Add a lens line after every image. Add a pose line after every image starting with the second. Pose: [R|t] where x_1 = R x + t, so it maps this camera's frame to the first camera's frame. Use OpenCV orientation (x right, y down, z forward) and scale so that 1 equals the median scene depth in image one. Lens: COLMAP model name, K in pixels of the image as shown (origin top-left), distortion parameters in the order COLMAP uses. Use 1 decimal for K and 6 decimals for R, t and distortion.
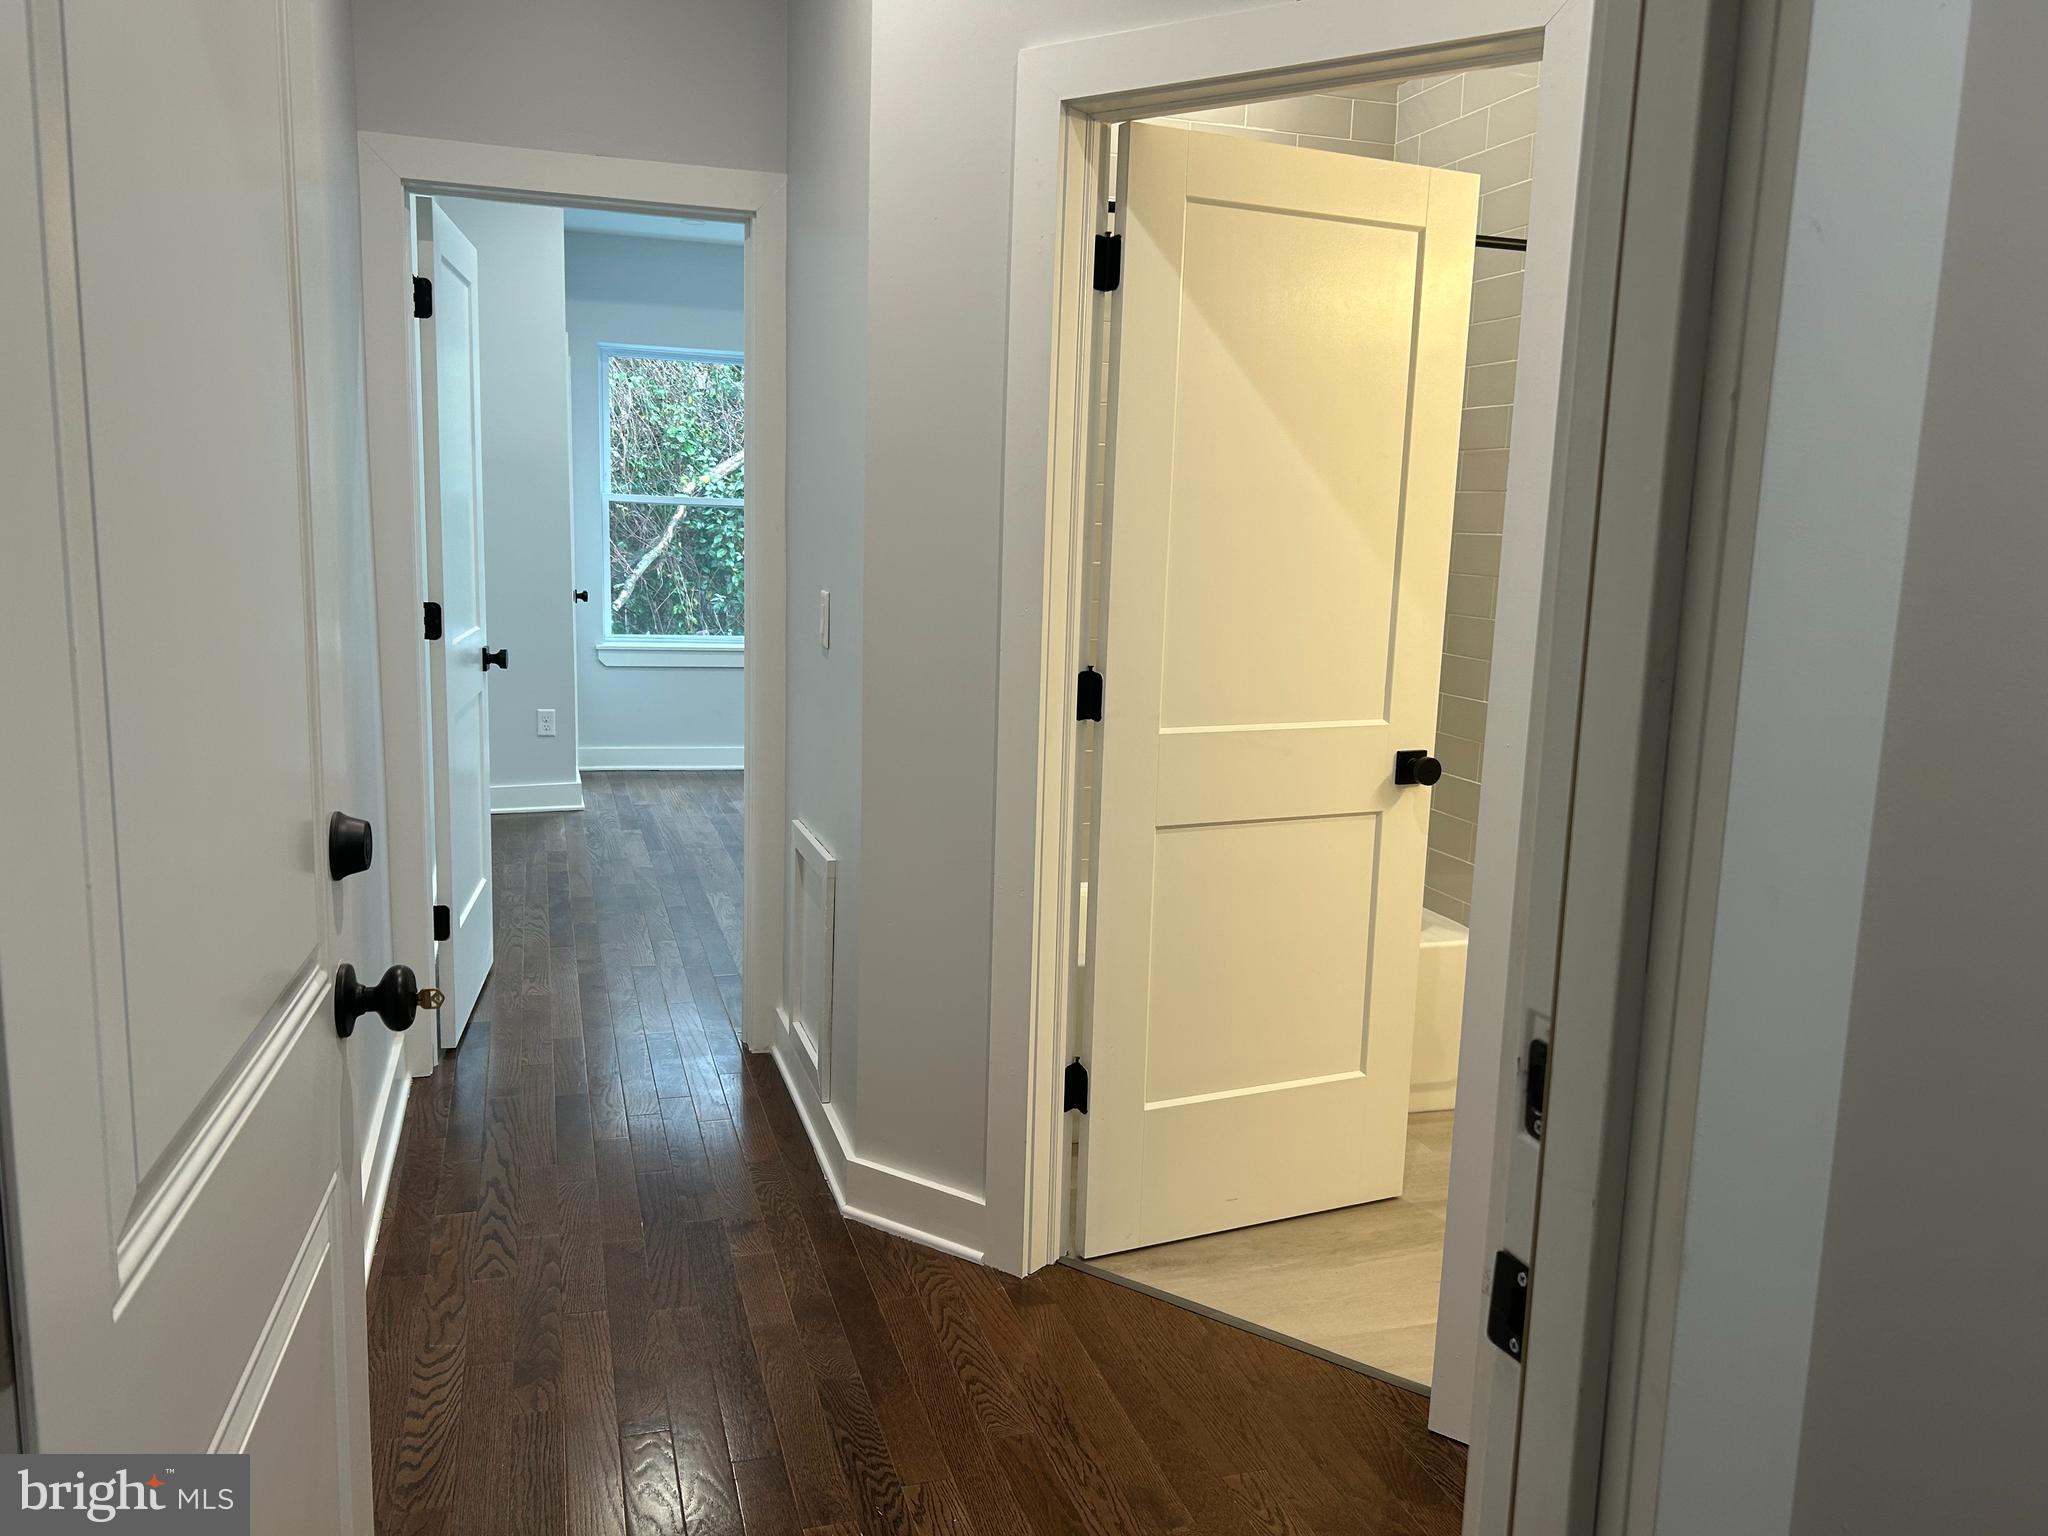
lens RADIAL K [[1538.1, 0, 1033.1], [0, 1538.1, 785.5], [0, 0, 1]] dist [0.056758, -0.059739]
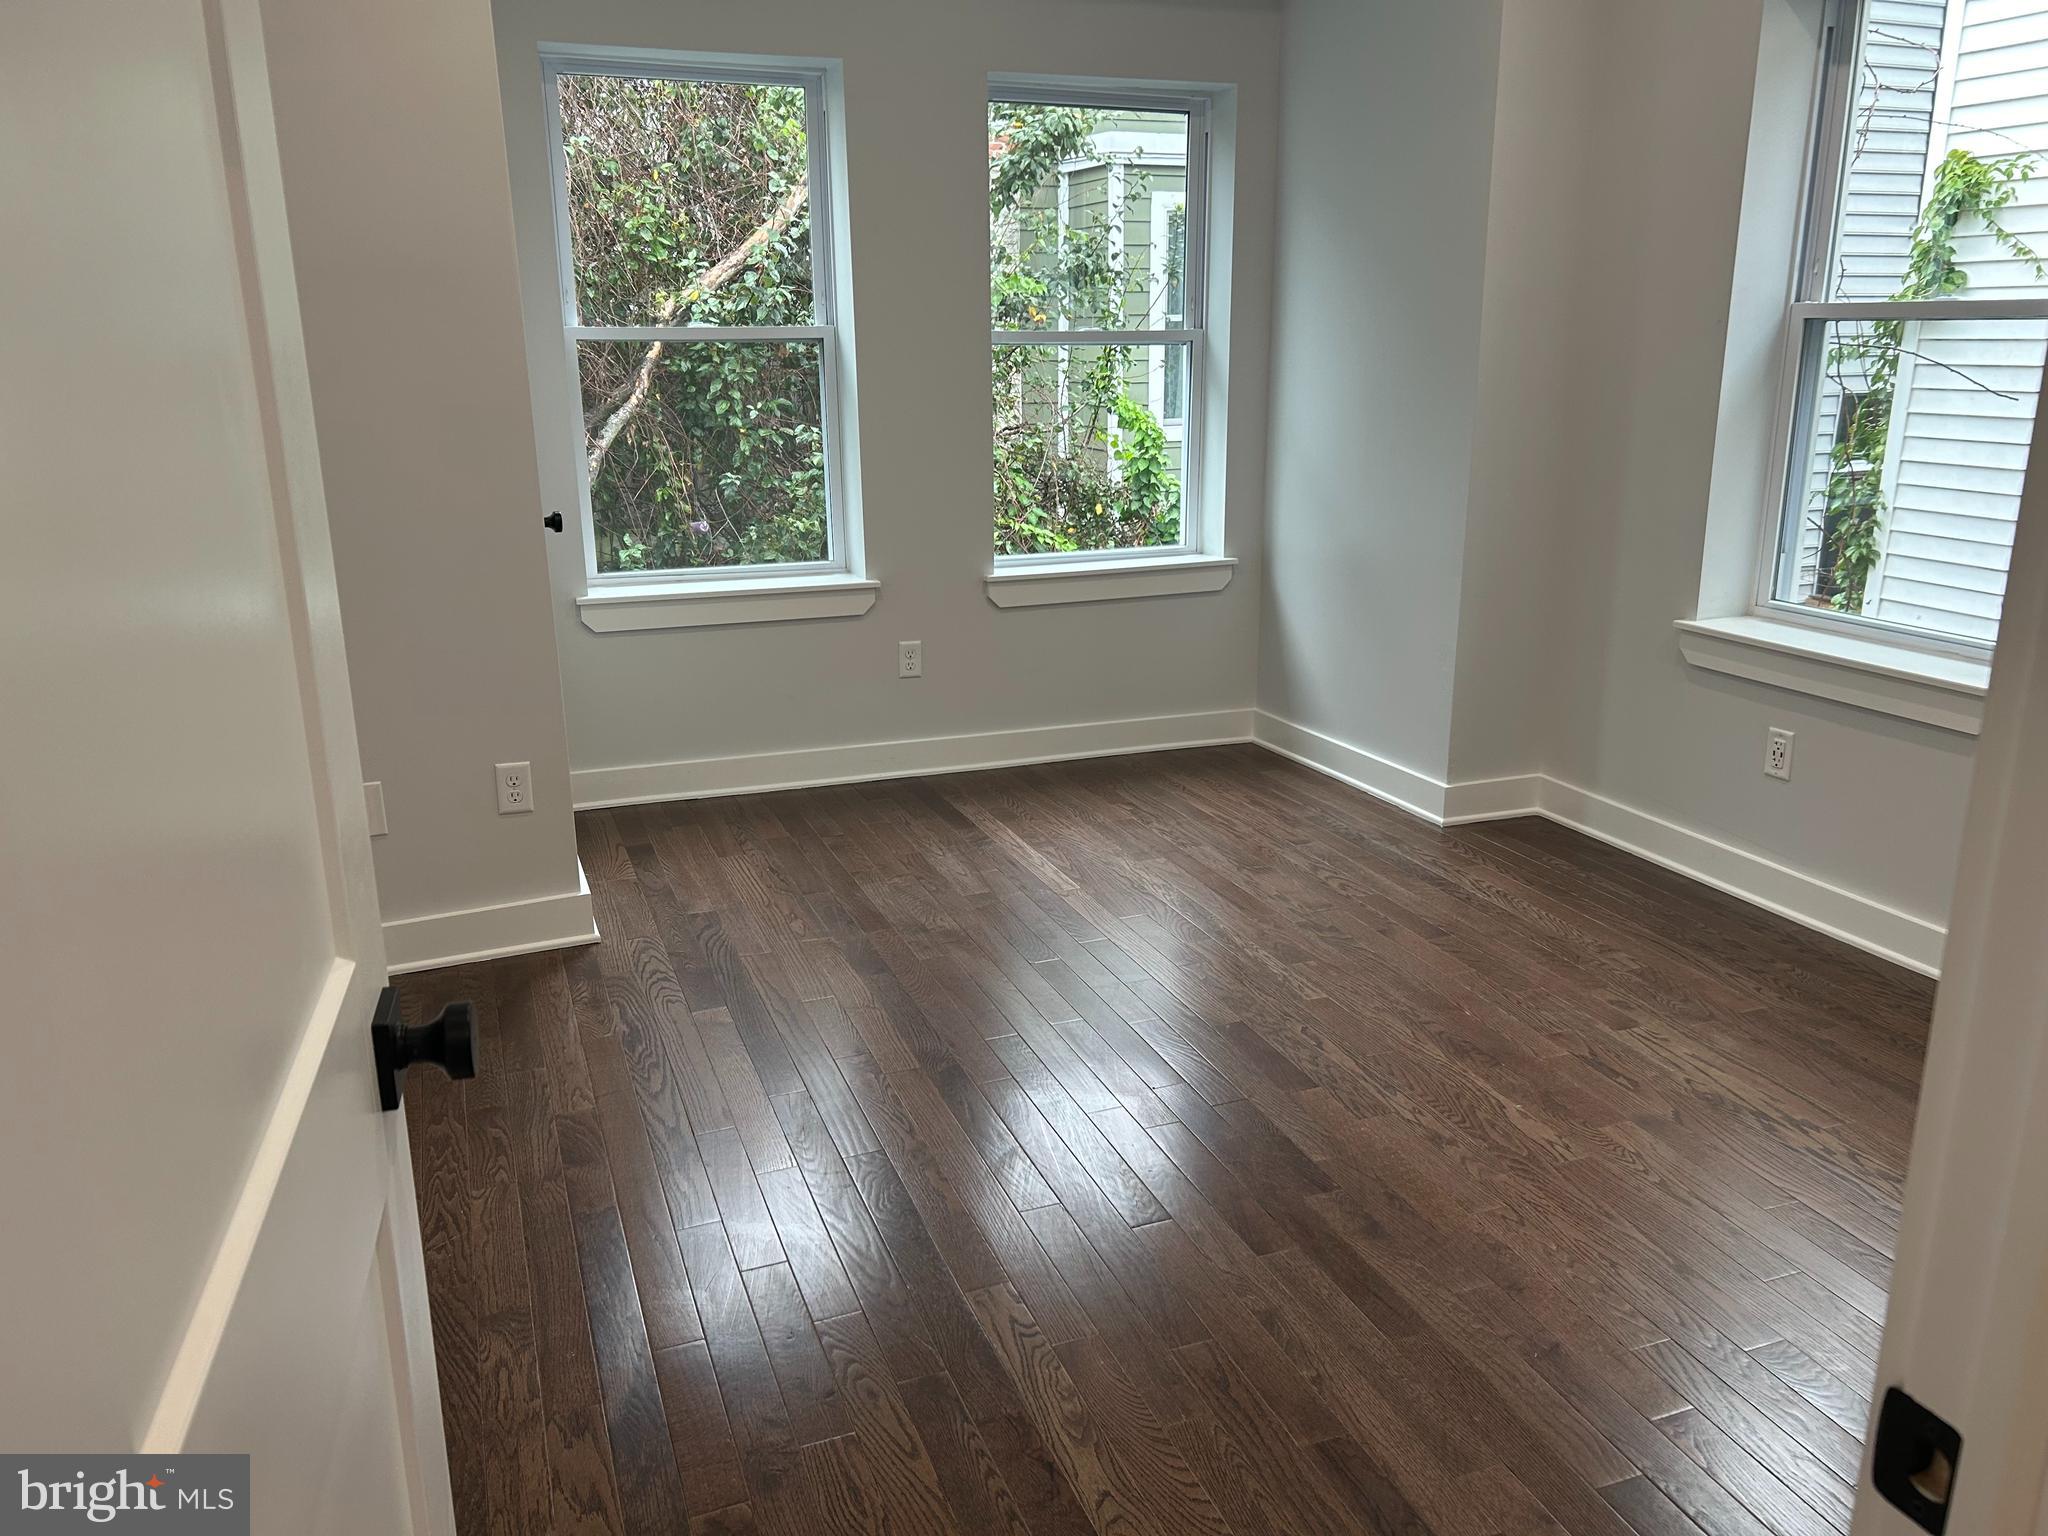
lens RADIAL K [[1538.1, 0, 1031.9], [0, 1538.1, 755.8], [0, 0, 1]] dist [0.056758, -0.059739]
pose [[0.997437, -0.056647, 0.043718, -0.104729], [0.051956, 0.993442, 0.101848, -0.060597], [-0.049200, -0.099316, 0.993839, 0.304632]]
